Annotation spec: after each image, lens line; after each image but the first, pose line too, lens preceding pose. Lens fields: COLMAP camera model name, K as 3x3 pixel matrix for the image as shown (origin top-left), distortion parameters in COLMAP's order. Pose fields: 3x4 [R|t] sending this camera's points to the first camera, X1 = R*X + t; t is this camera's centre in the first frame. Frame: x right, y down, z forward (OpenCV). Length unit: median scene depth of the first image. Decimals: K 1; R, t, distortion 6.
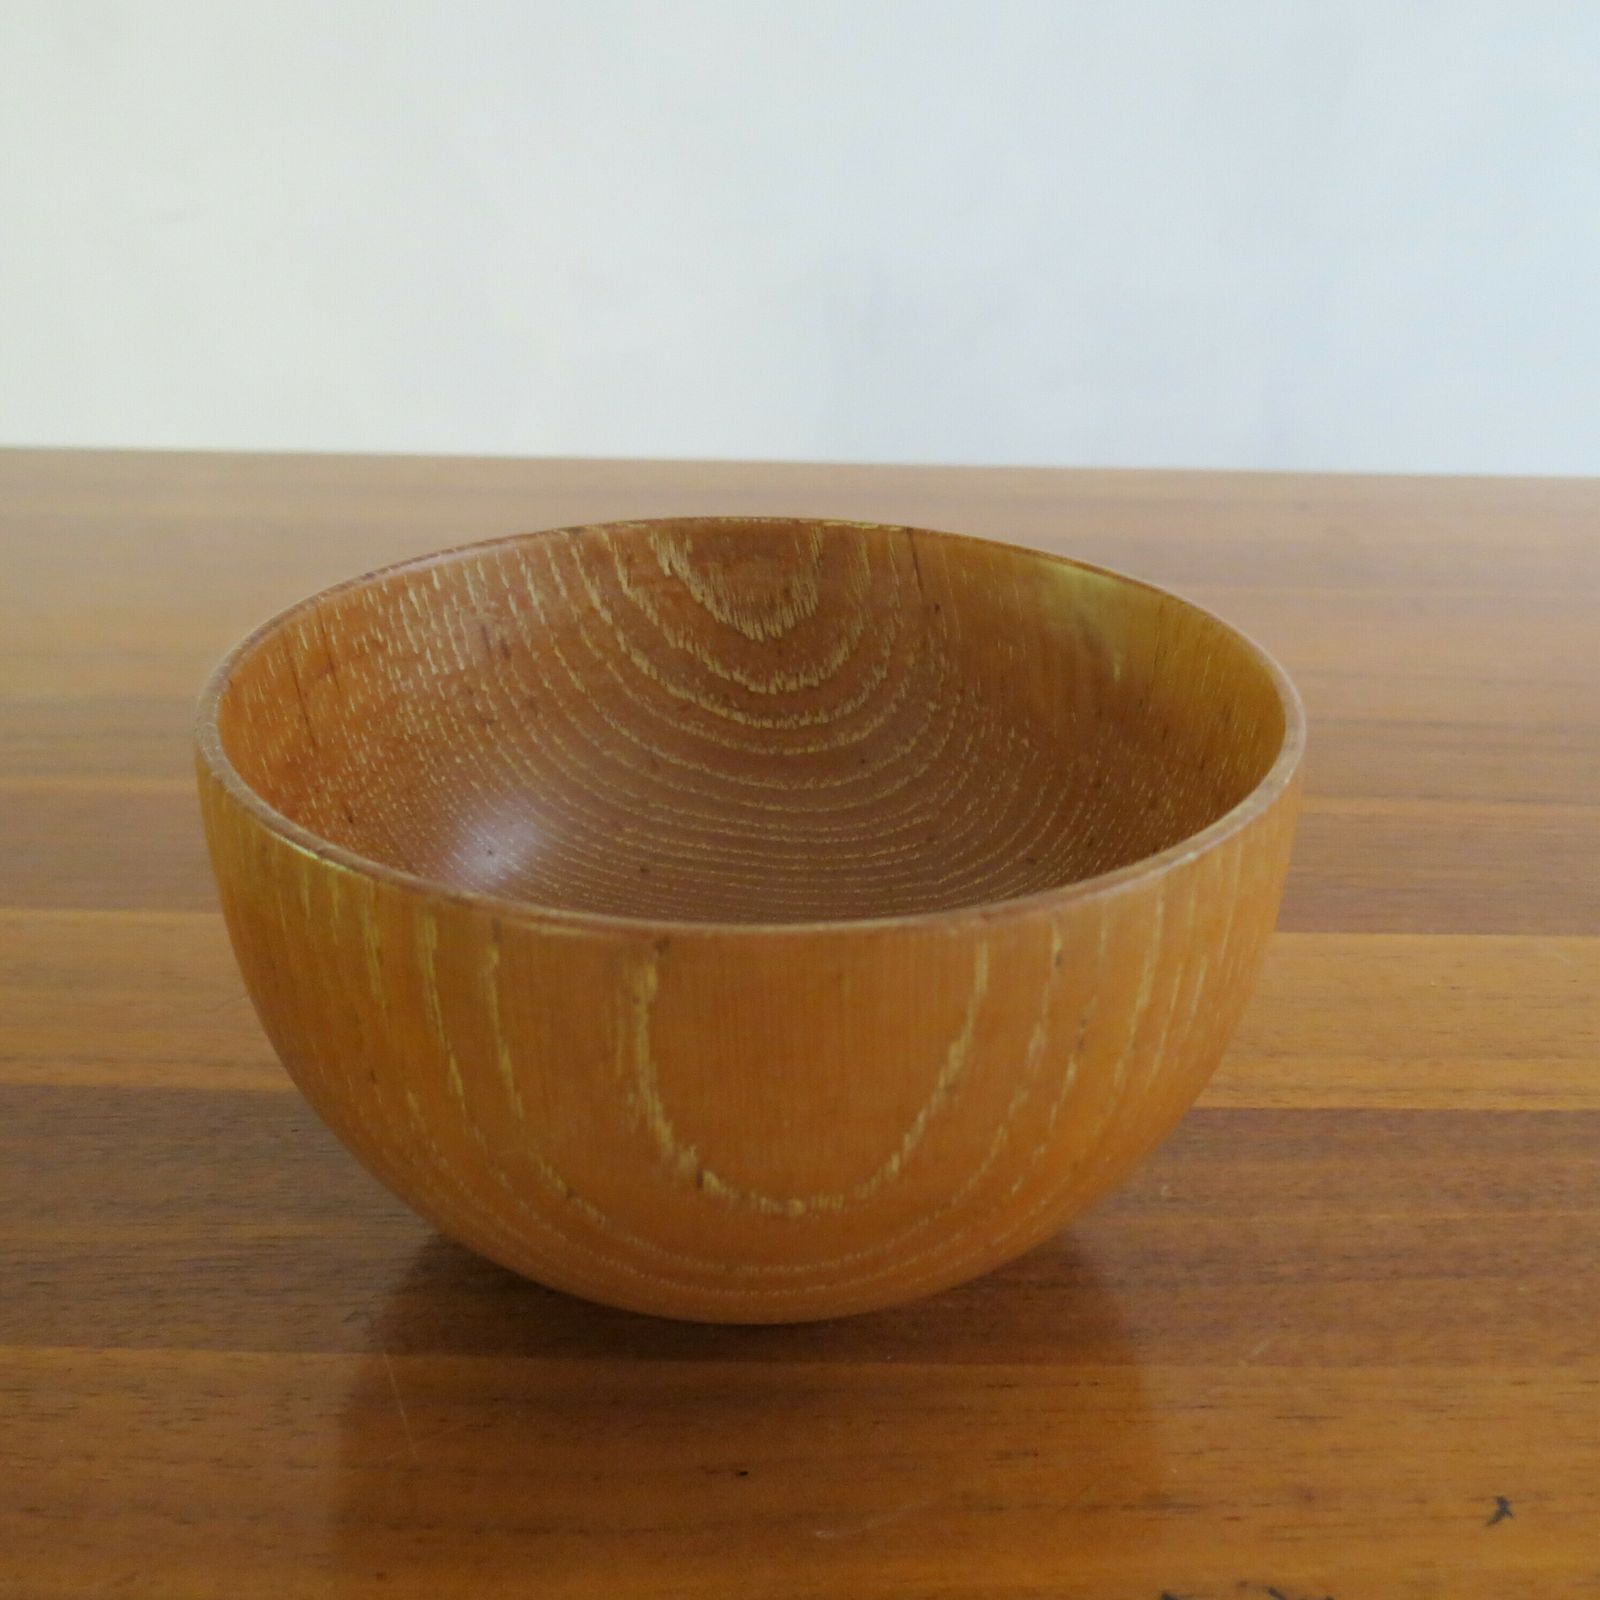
lens RADIAL K [[1533.0, 0, 800.0], [0, 1533.0, 800.0], [0, 0, 1]] dist [-0.034970, -0.003456]
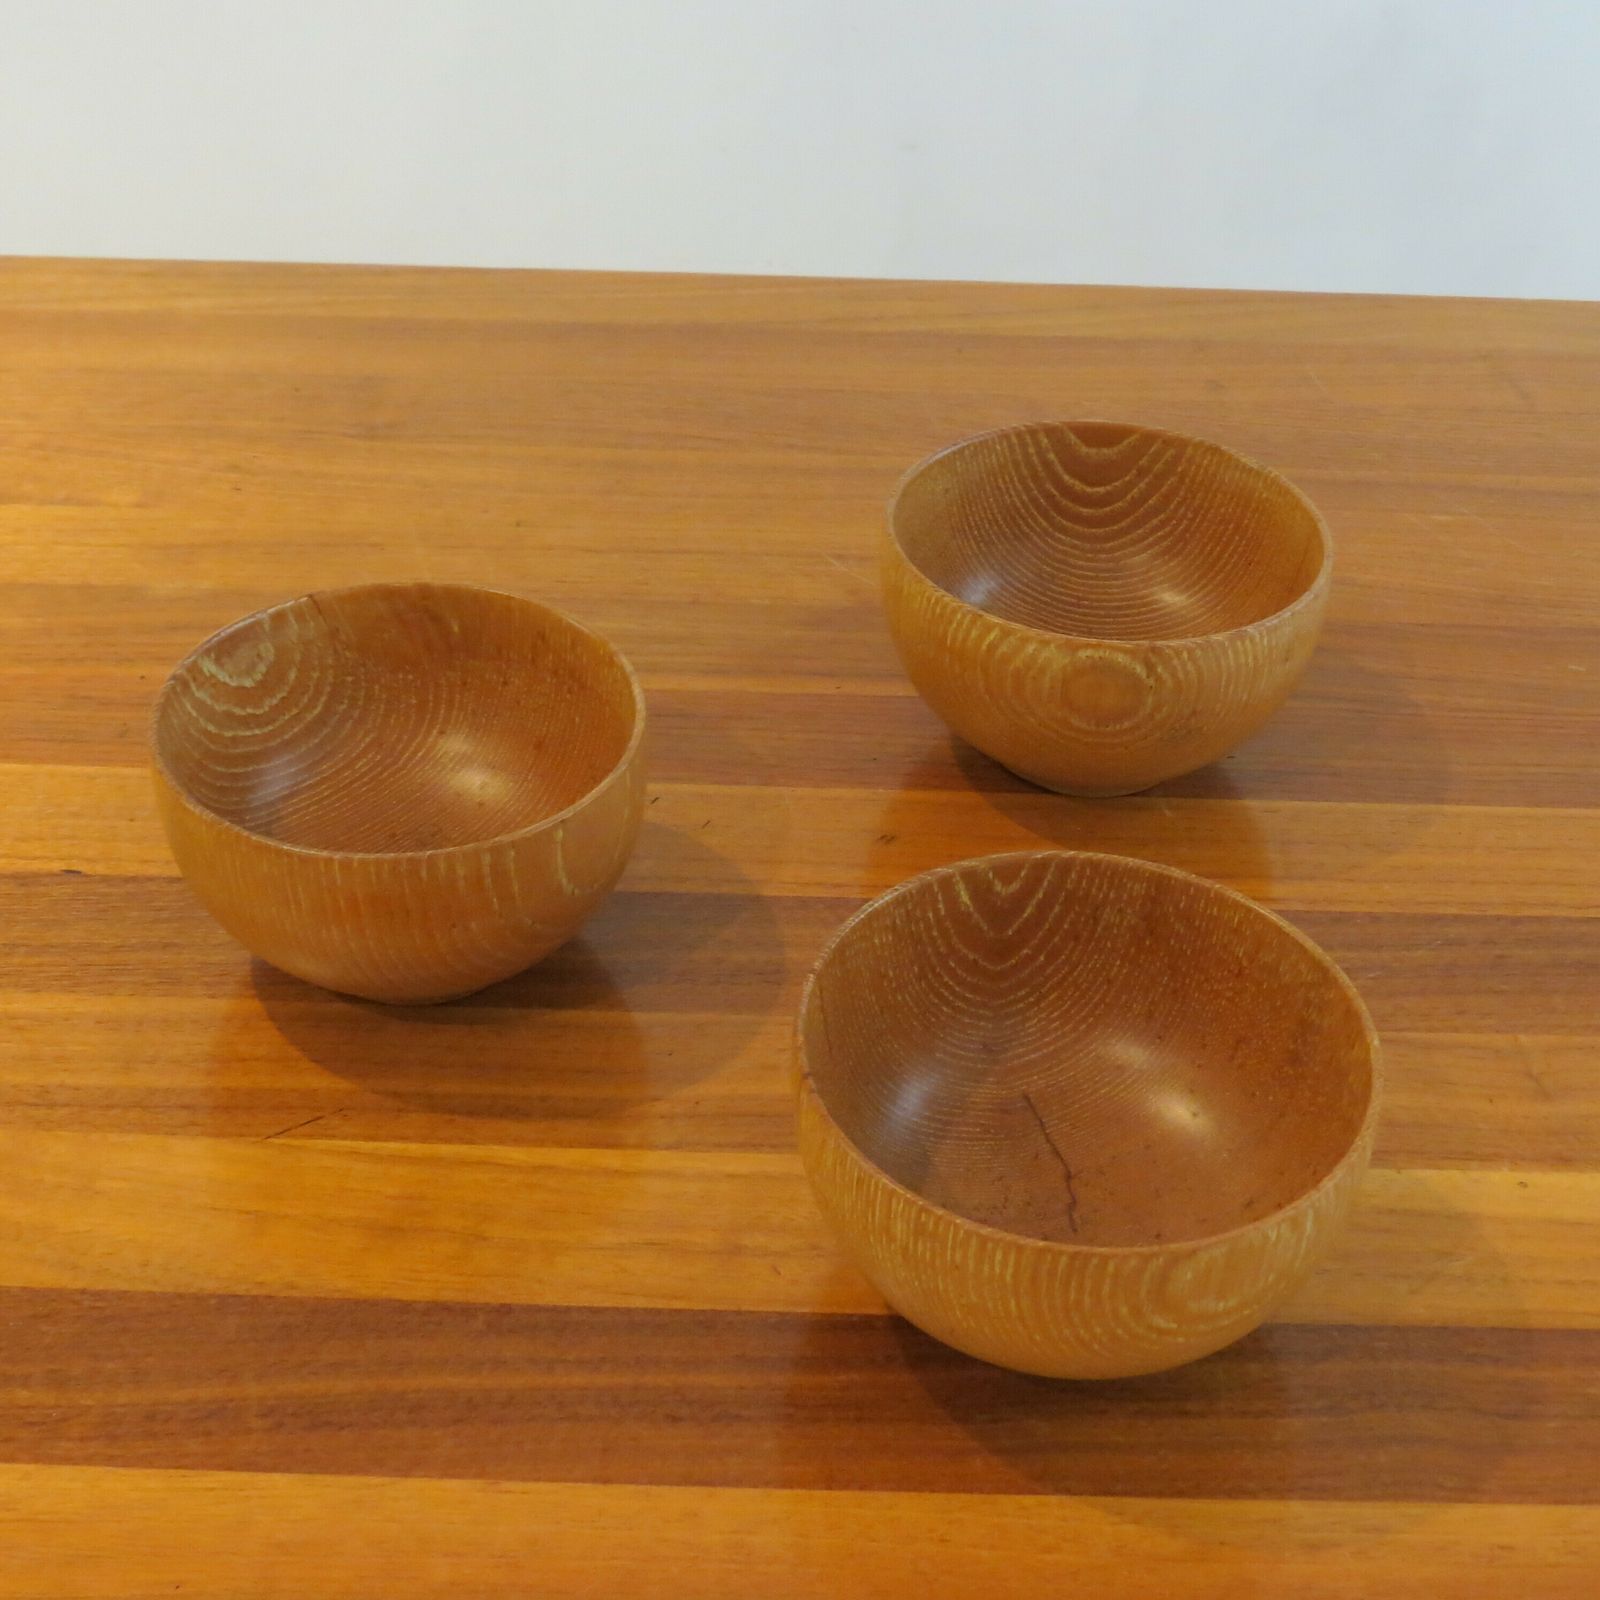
lens RADIAL K [[2463.7, 0, 800.0], [0, 2463.7, 800.0], [0, 0, 1]] dist [-0.063548, -0.003659]
pose [[0.632472, -0.457364, 0.625138, -1.454271], [0.318593, 0.889240, 0.328255, -0.716509], [-0.706030, -0.008448, 0.708132, -1.425823]]
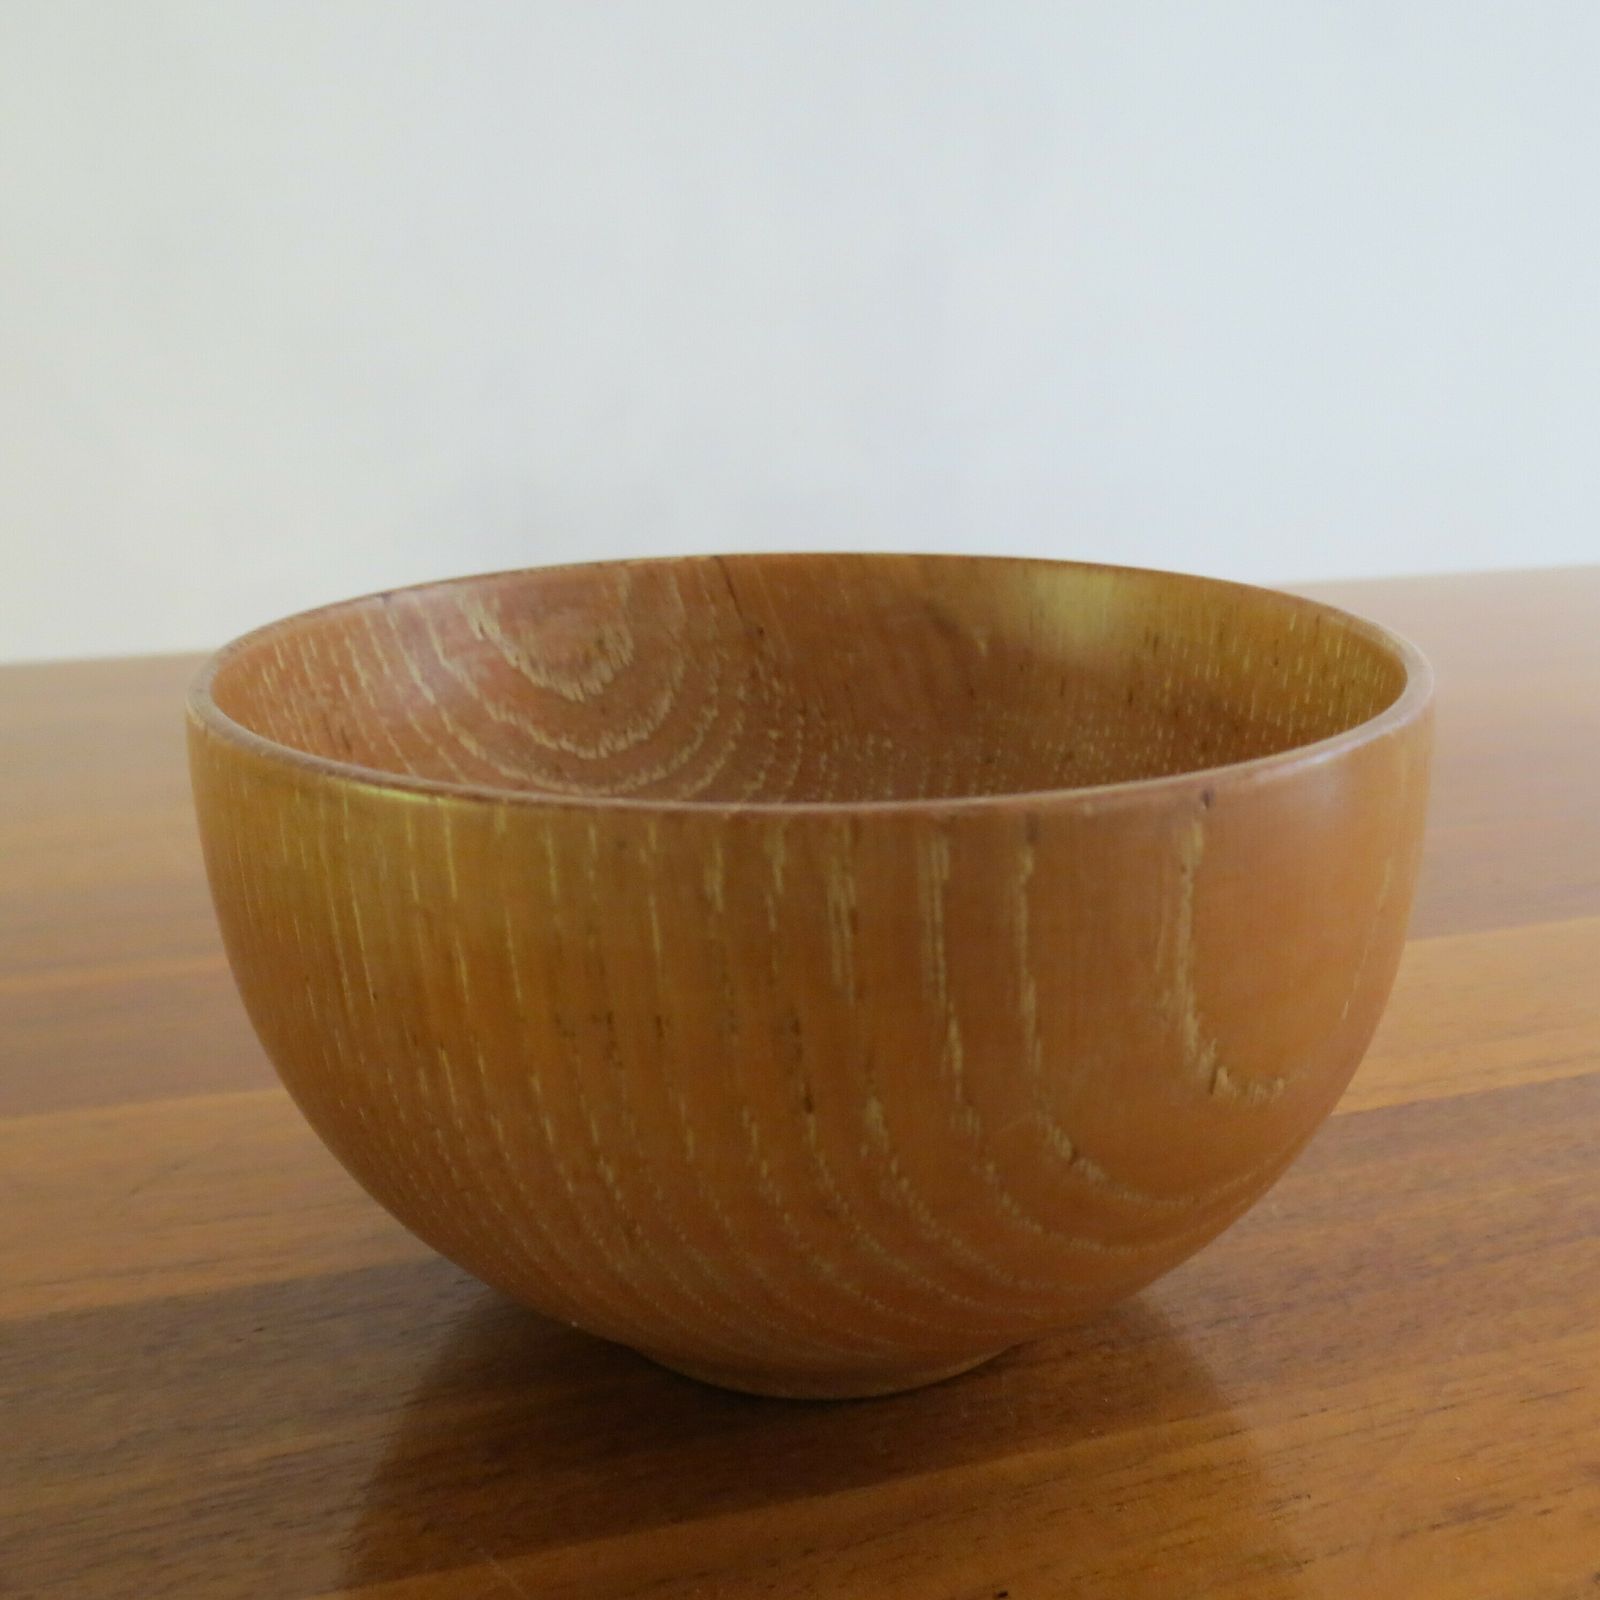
lens RADIAL K [[1533.0, 0, 800.0], [0, 1533.0, 800.0], [0, 0, 1]] dist [-0.034970, -0.003456]
pose [[0.843993, -0.187668, 0.502451, -0.387851], [0.258752, 0.963032, -0.074942, 0.053804], [-0.469812, 0.193261, 0.861352, 0.179005]]
